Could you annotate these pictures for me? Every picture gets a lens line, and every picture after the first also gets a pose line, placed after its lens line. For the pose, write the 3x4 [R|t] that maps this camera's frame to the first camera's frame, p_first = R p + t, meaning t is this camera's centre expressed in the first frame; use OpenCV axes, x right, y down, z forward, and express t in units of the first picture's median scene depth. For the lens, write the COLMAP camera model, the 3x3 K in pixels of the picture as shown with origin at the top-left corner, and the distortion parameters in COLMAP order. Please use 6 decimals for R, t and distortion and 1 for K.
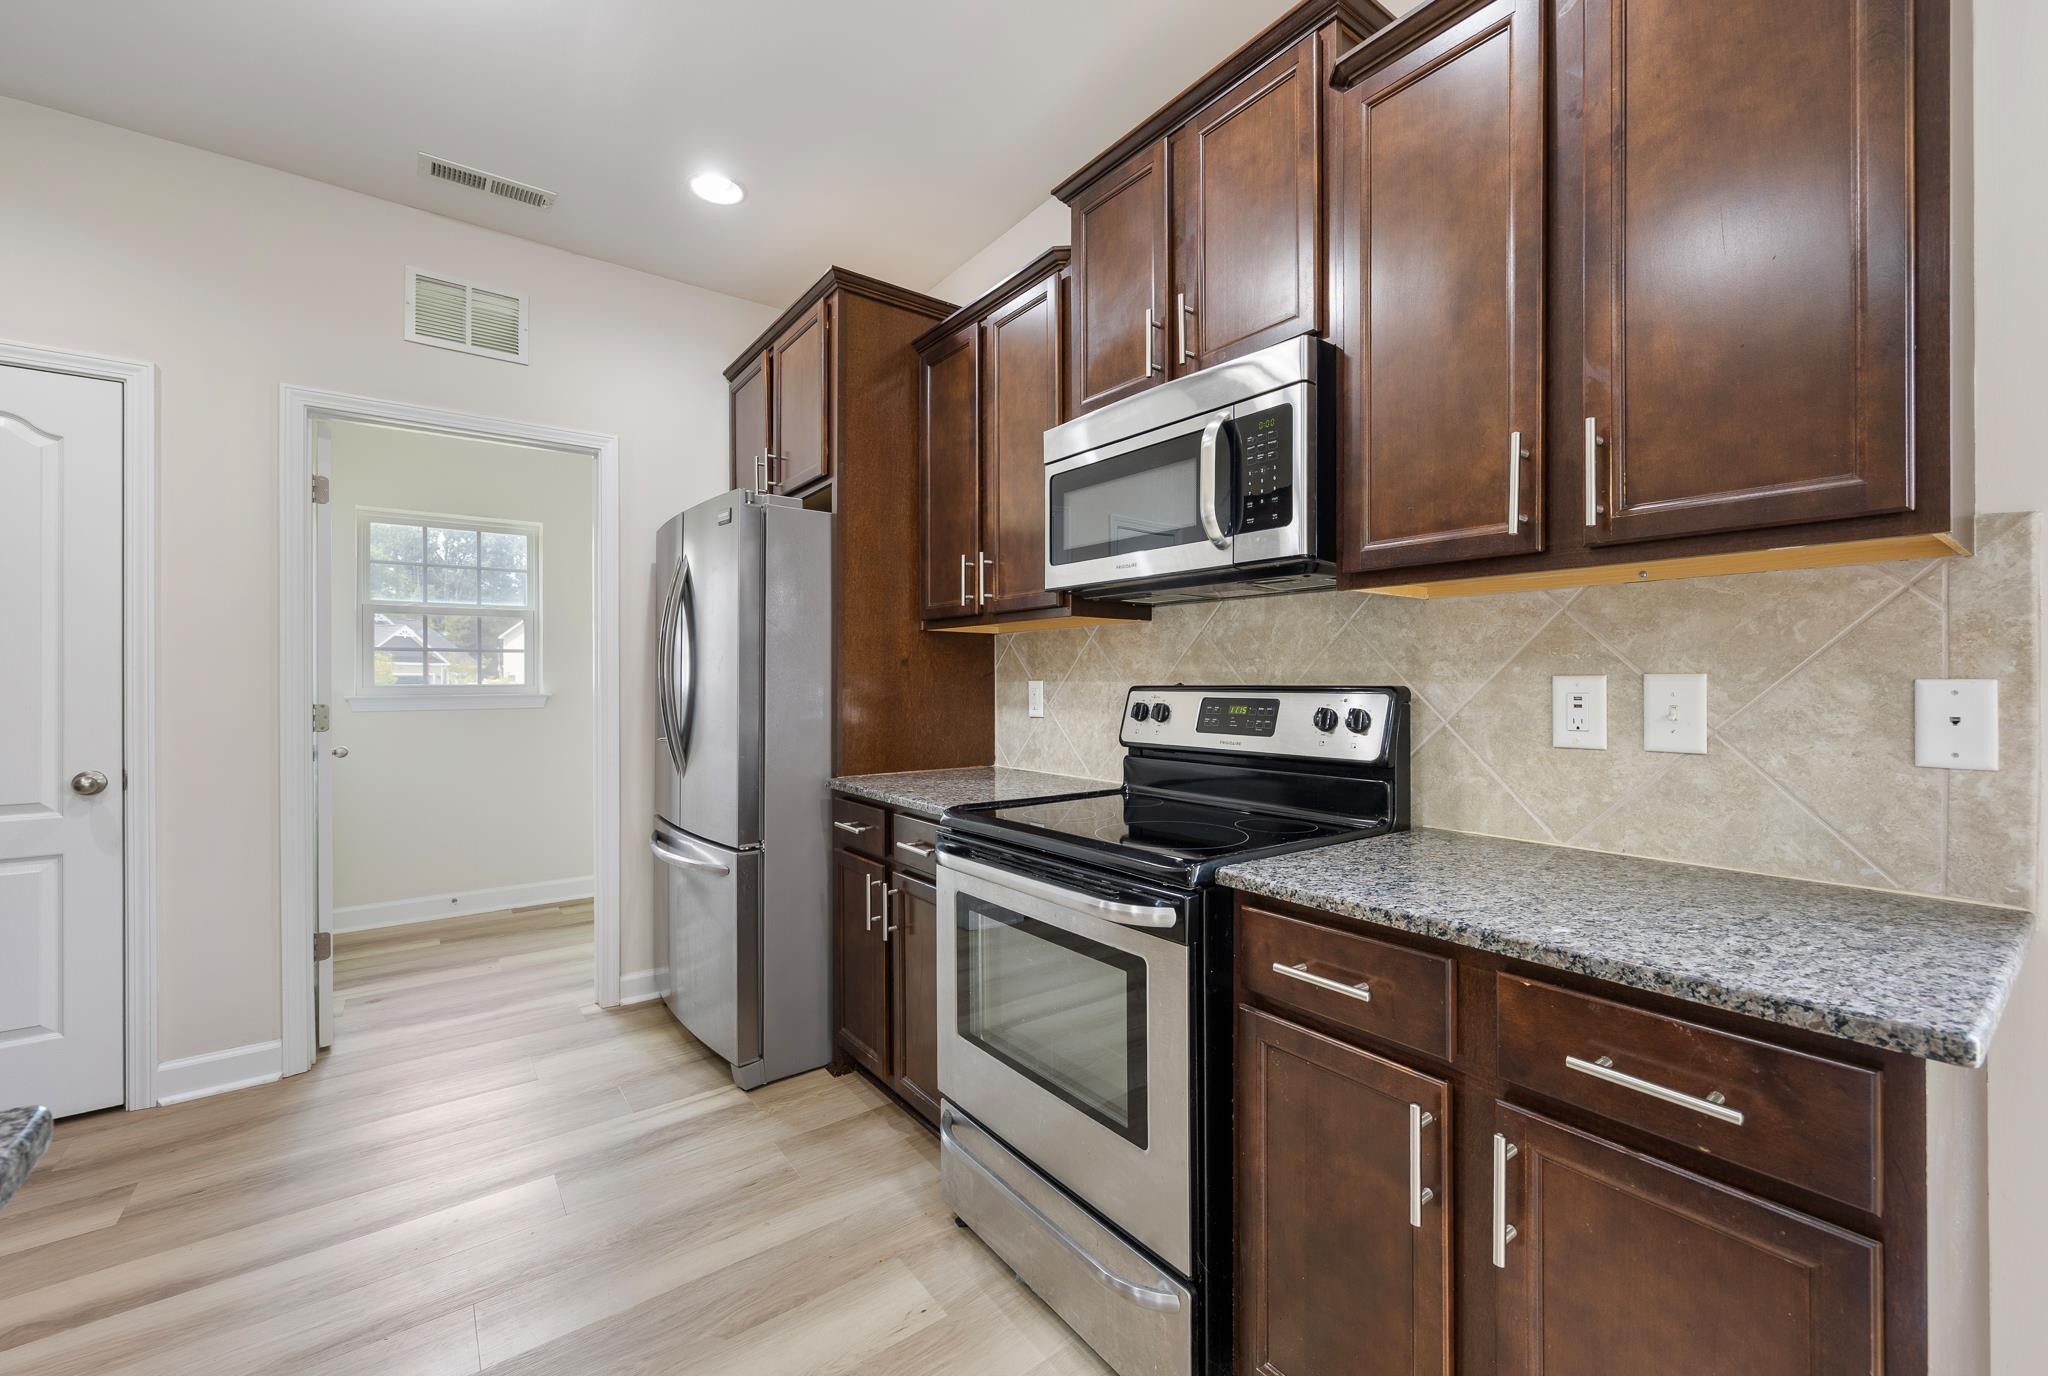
lens RADIAL K [[836.1, 0, 1024.0], [0, 836.1, 688.0], [0, 0, 1]] dist [0.001345, 0.000218]
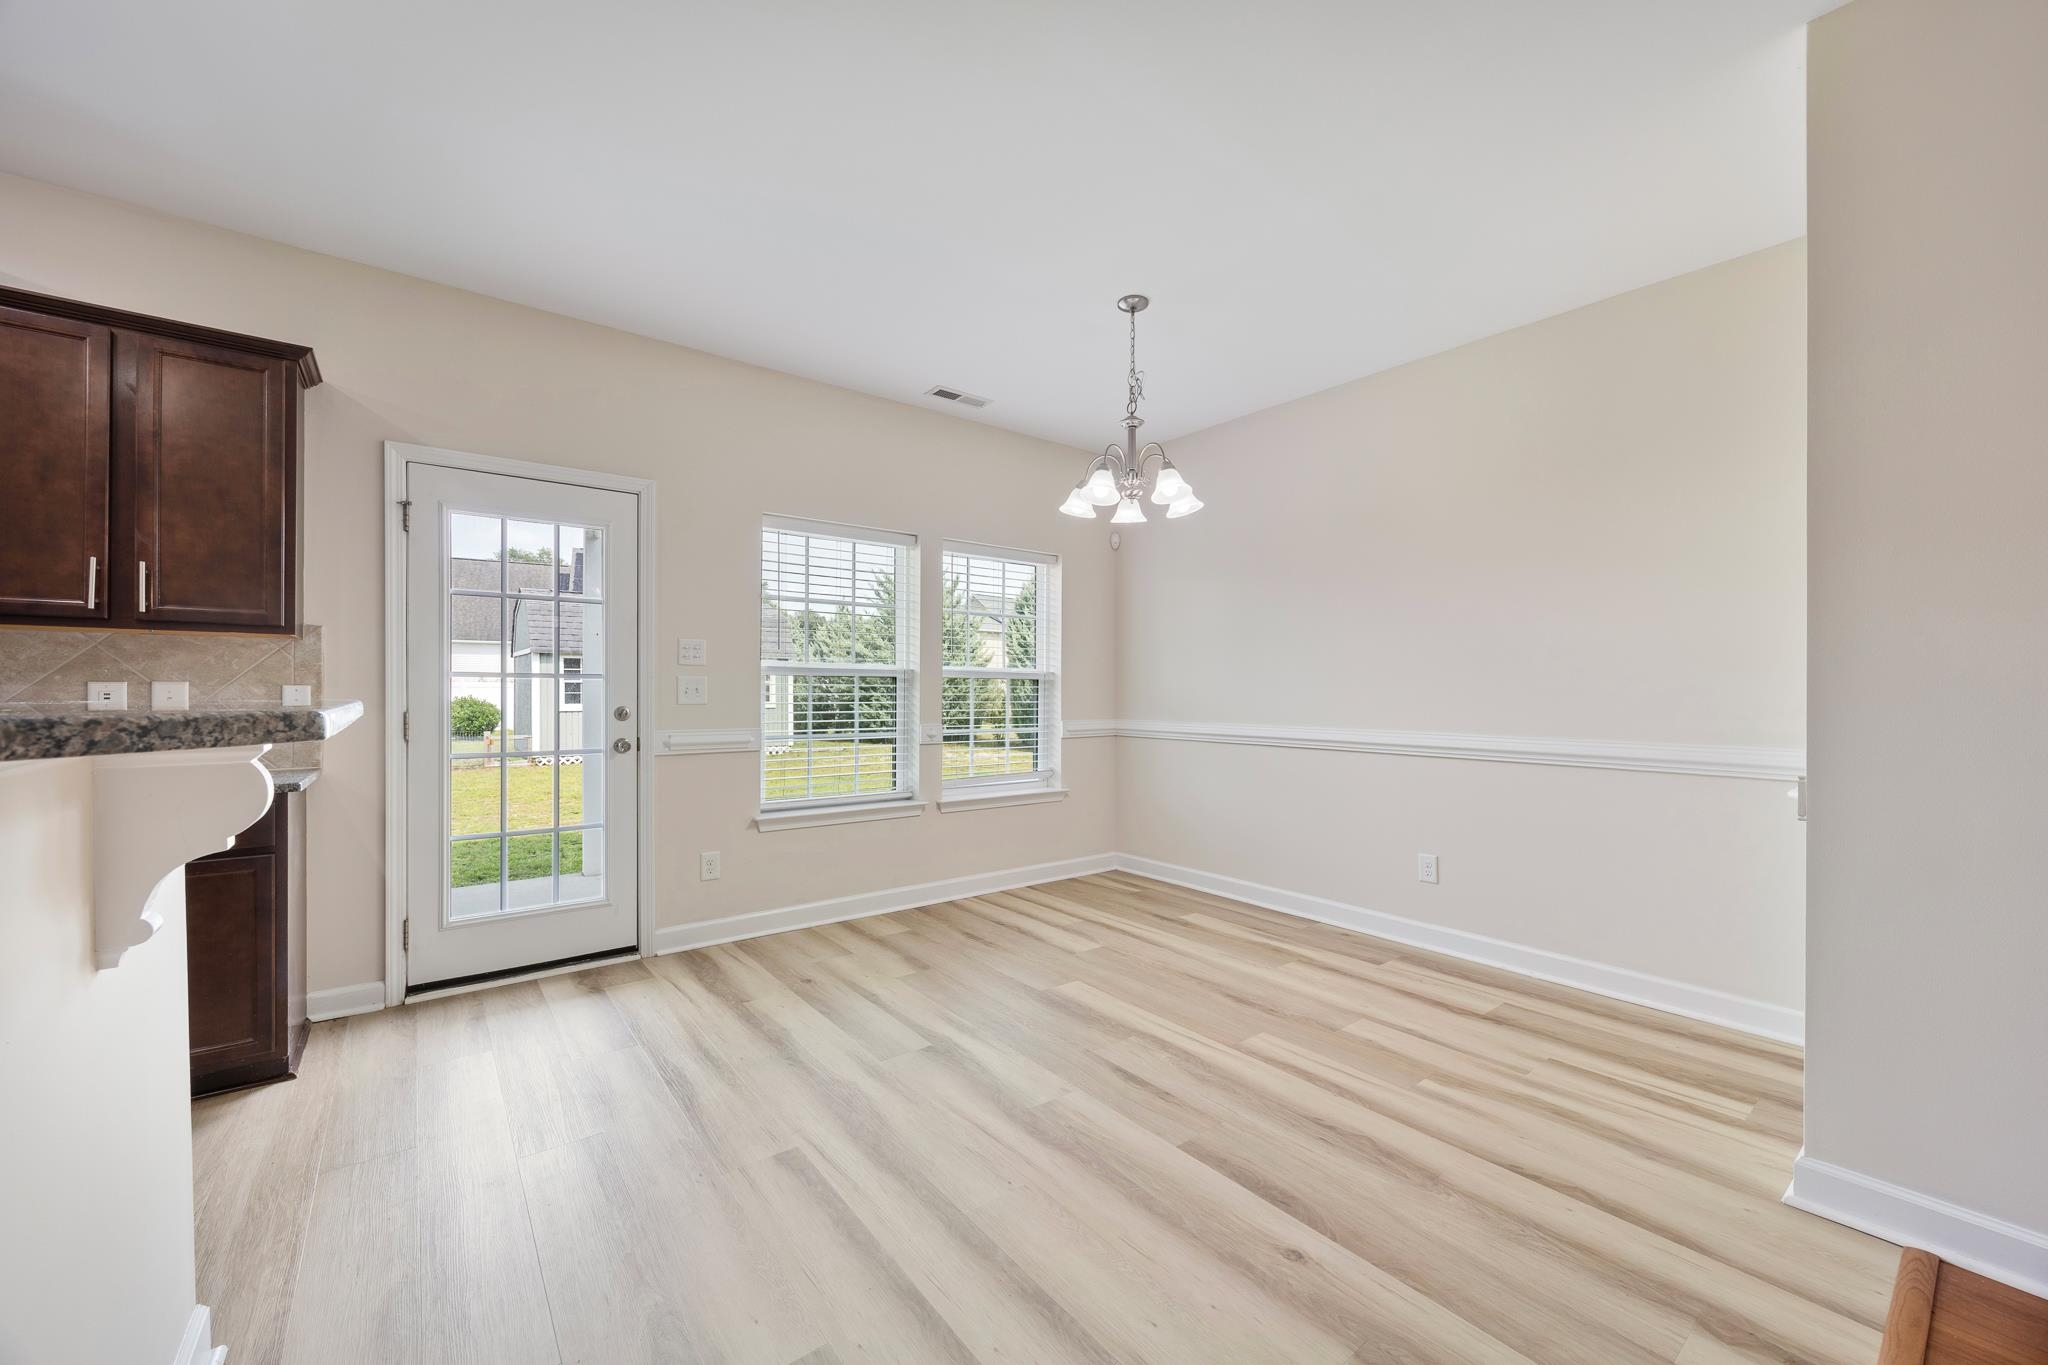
lens RADIAL K [[780.3, 0, 1029.6], [0, 780.3, 685.9], [0, 0, 1]] dist [-0.000815, -0.000141]
pose [[-0.021935, 0.013301, 0.999671, -1.181332], [0.005334, 0.999899, -0.013187, 0.030400], [-0.999745, 0.005043, -0.022004, -1.063507]]
